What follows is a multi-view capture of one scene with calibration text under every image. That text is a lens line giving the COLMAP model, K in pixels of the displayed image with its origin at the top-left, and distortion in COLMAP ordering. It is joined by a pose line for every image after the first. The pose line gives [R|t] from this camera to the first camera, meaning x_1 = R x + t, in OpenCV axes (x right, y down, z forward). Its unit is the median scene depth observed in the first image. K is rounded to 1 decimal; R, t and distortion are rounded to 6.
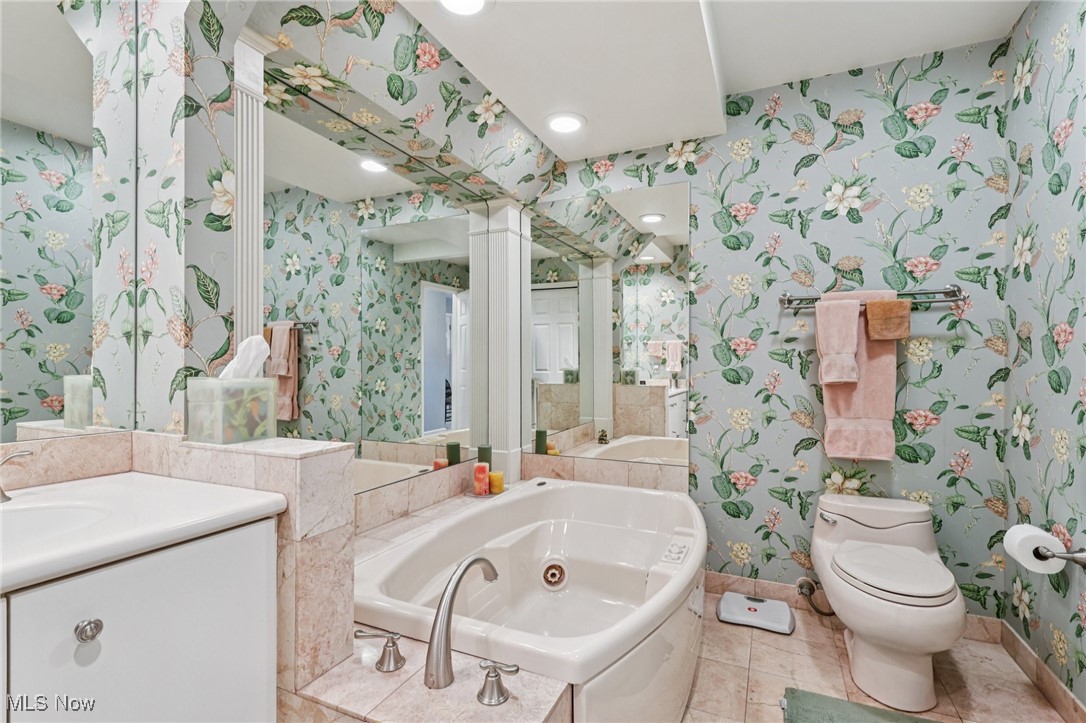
lens RADIAL K [[506.2, 0, 541.4], [0, 506.2, 364.0], [0, 0, 1]] dist [-0.002279, 0.000088]
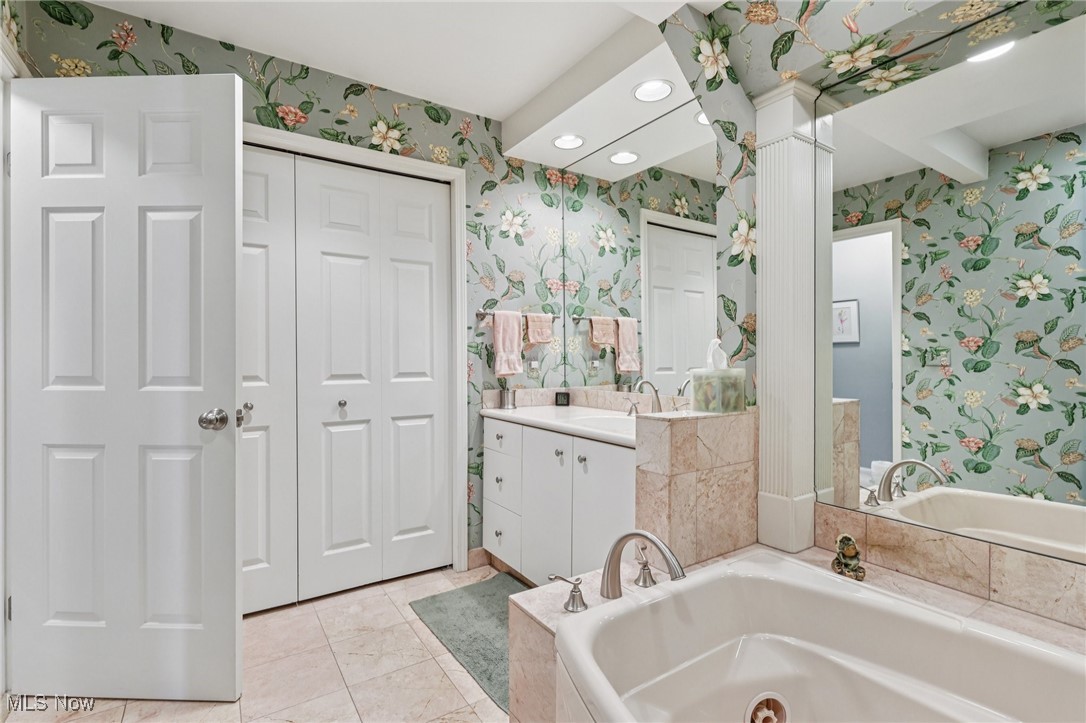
lens RADIAL K [[506.2, 0, 542.4], [0, 506.2, 360.0], [0, 0, 1]] dist [-0.002279, 0.000088]
pose [[-0.527828, 0.001792, -0.849349, 0.857325], [0.004710, 0.999989, -0.000817, 0.000587], [0.849338, -0.004432, -0.527831, 1.284635]]
